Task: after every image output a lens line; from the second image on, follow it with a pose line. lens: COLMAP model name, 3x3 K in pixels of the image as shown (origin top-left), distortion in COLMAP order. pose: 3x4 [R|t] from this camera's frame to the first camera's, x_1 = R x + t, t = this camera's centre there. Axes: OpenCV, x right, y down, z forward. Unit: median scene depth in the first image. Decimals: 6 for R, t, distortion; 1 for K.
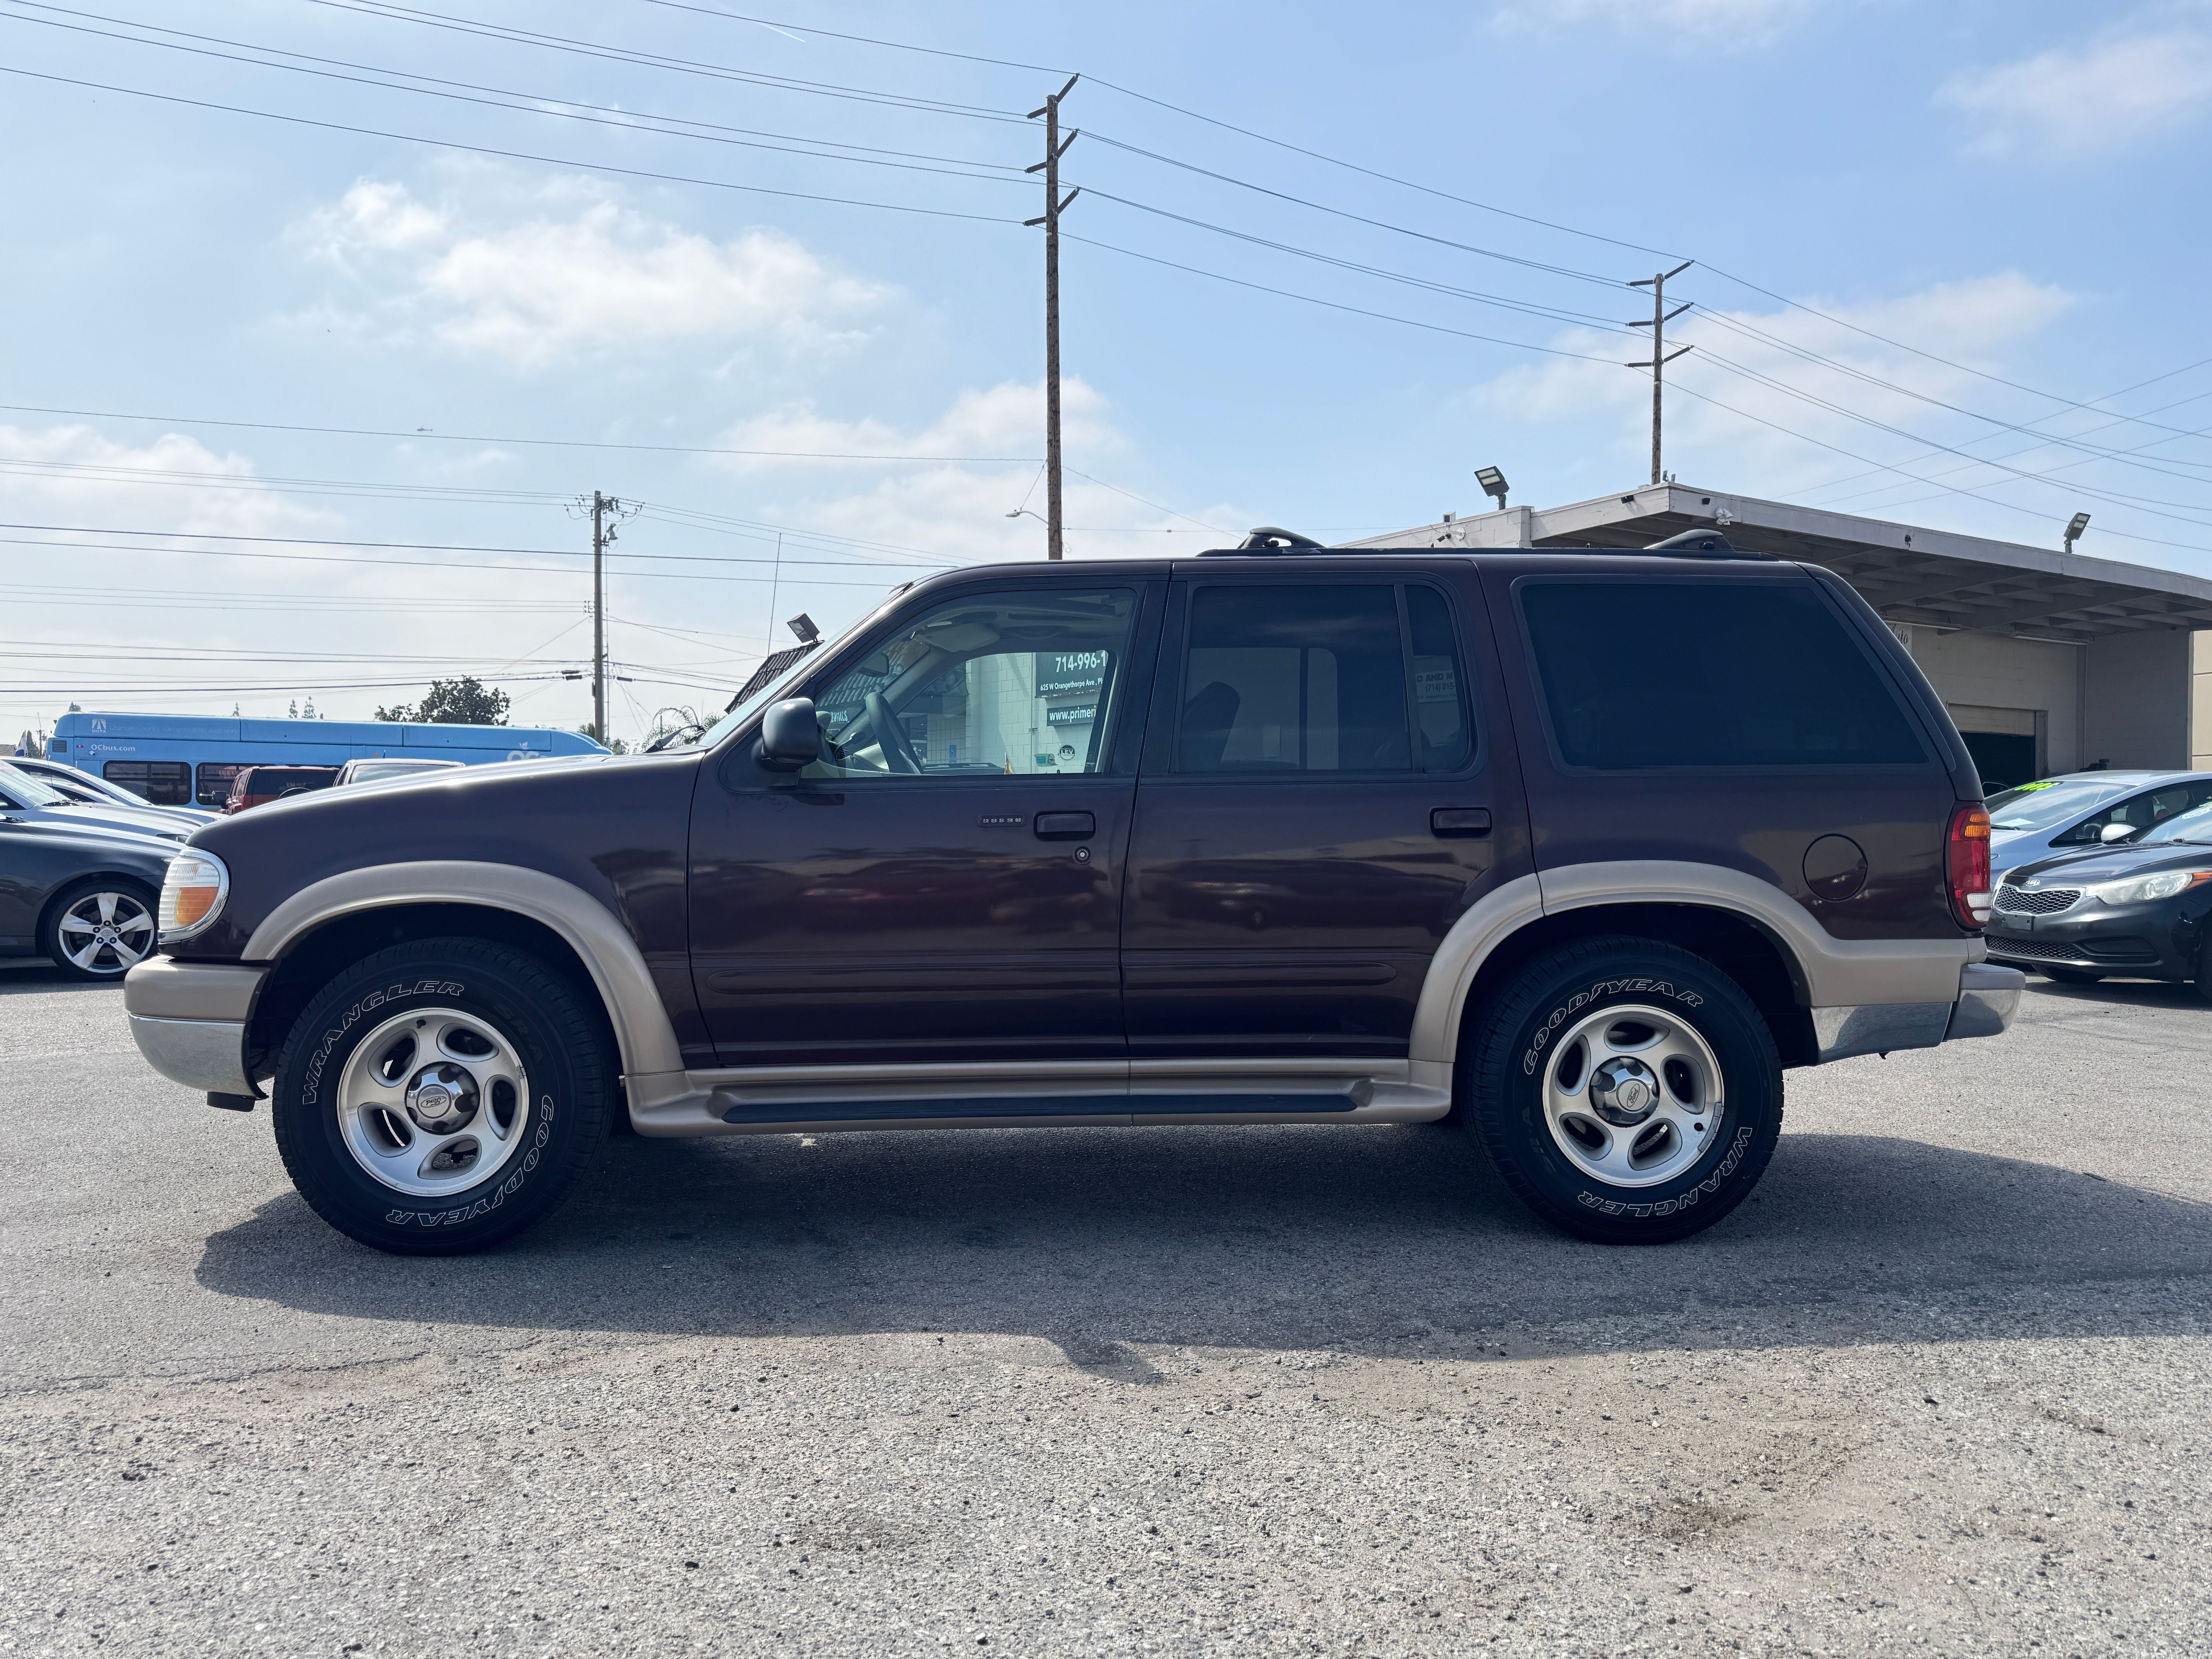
lens RADIAL K [[1542.1, 0, 1112.5], [0, 1542.1, 837.6], [0, 0, 1]] dist [0.130818, -0.233639]
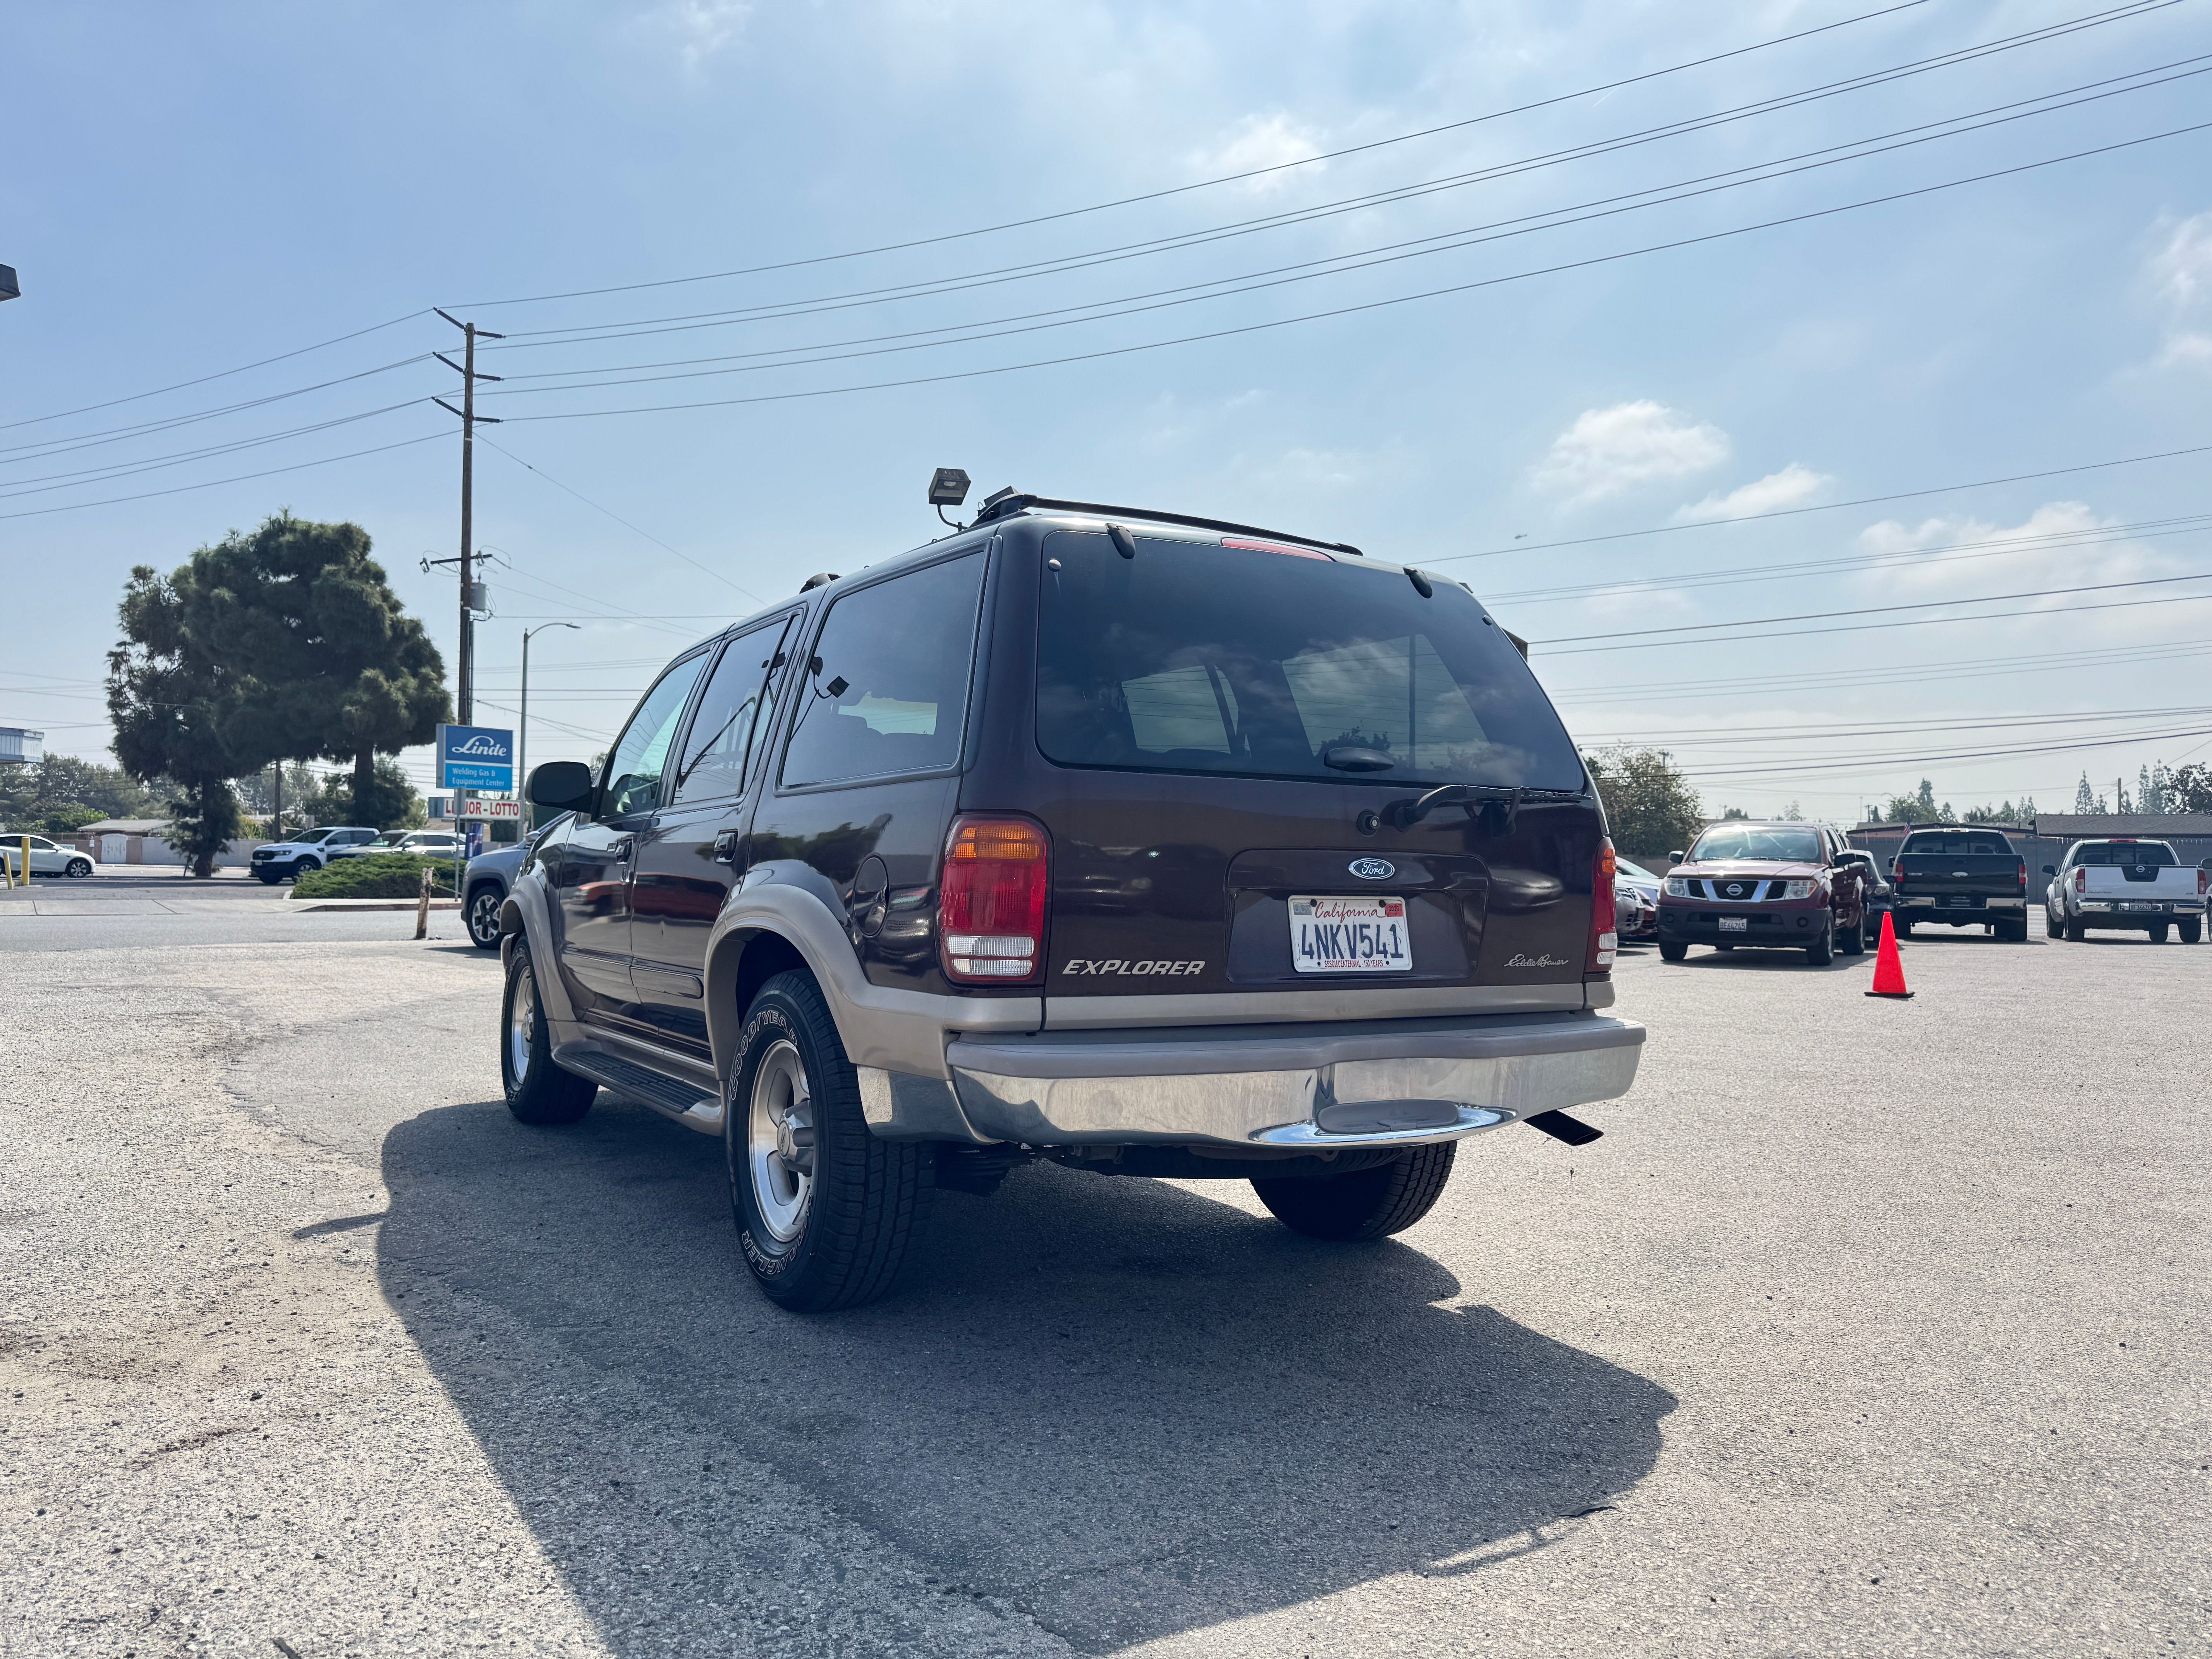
lens RADIAL K [[1543.8, 0, 1104.2], [0, 1543.8, 827.6], [0, 0, 1]] dist [0.091727, -0.120995]
pose [[0.467925, -0.021307, -0.883511, 0.250993], [-0.024580, 0.999009, -0.037110, 0.002124], [0.883426, 0.039081, 0.466937, 0.149676]]
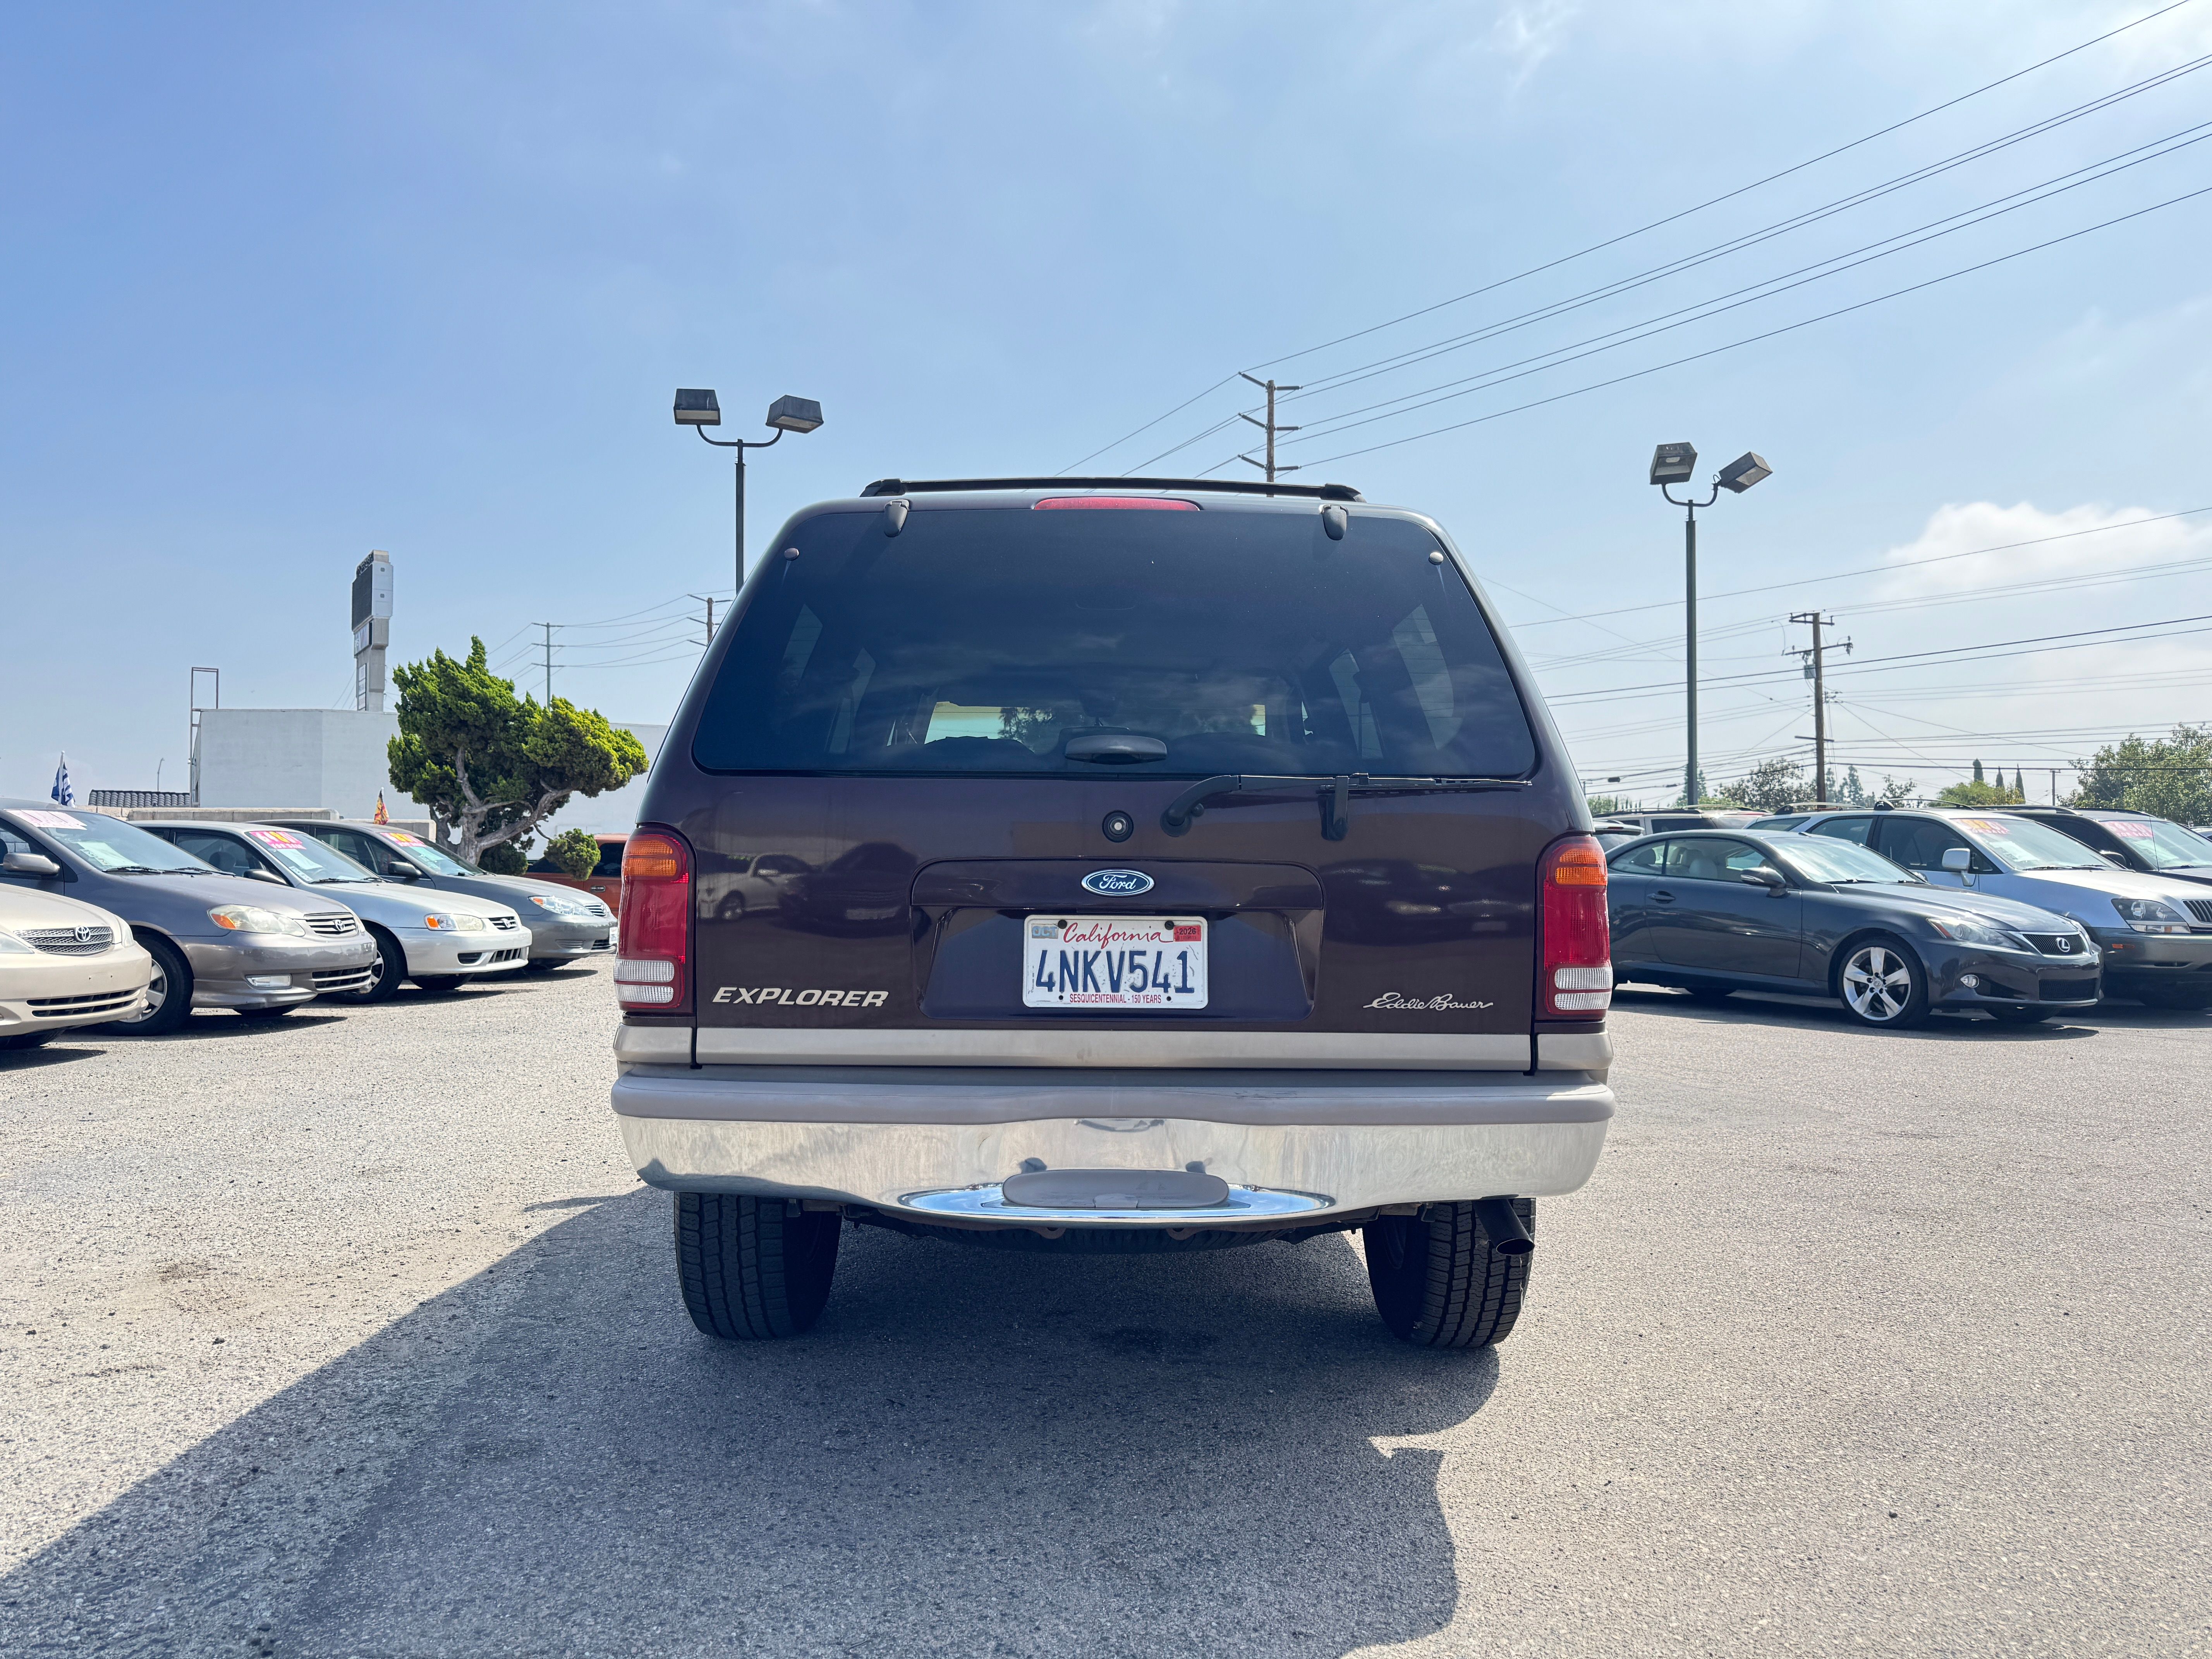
lens RADIAL K [[1543.8, 0, 1104.2], [0, 1543.8, 827.6], [0, 0, 1]] dist [0.091727, -0.120995]
pose [[-0.043452, -0.035389, -0.998429, 0.252256], [-0.018418, 0.999231, -0.034616, -0.000408], [0.998886, 0.016884, -0.044070, 0.256911]]
